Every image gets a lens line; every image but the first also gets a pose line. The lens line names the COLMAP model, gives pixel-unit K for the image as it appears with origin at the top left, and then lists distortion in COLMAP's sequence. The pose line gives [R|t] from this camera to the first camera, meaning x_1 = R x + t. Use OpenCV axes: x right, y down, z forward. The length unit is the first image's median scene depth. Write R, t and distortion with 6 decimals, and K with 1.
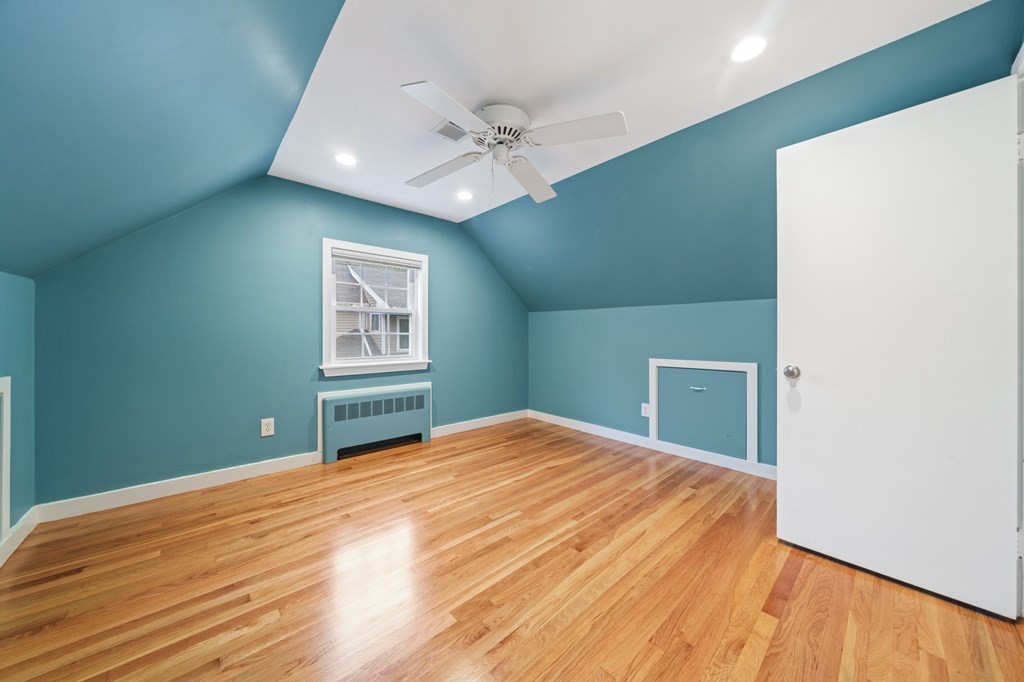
lens RADIAL K [[352.8, 0, 518.2], [0, 352.8, 340.6], [0, 0, 1]] dist [-0.005725, -0.000478]
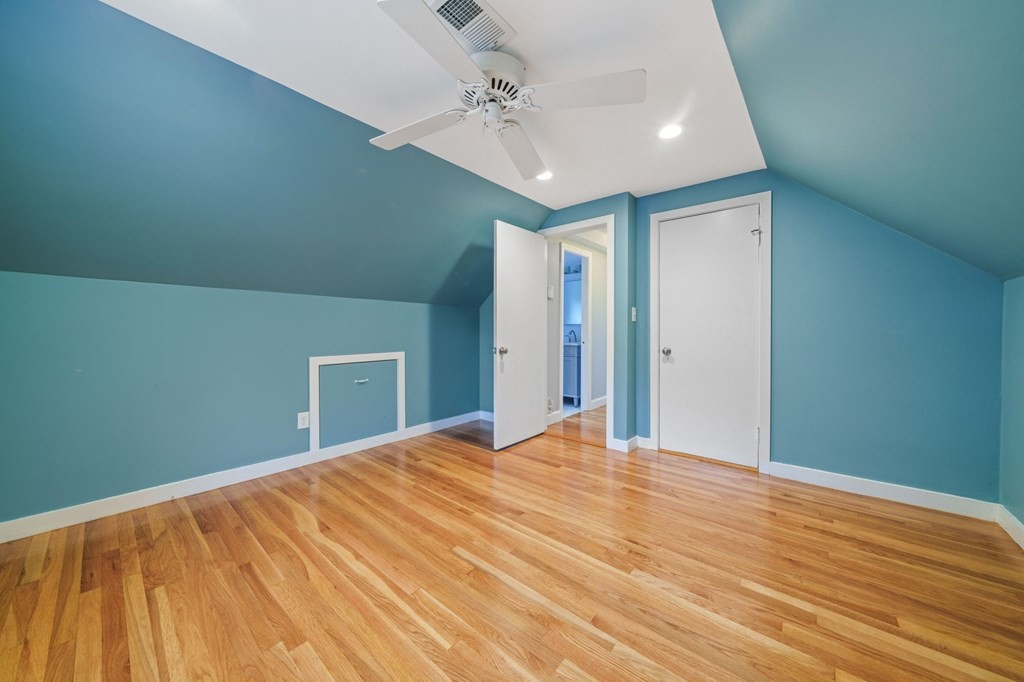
lens RADIAL K [[352.8, 0, 513.8], [0, 352.8, 333.2], [0, 0, 1]] dist [-0.005725, -0.000478]
pose [[-0.127692, -0.010716, 0.991756, -0.634792], [0.013321, 0.999833, 0.012519, -0.012360], [-0.991724, 0.014810, -0.127527, 0.754270]]
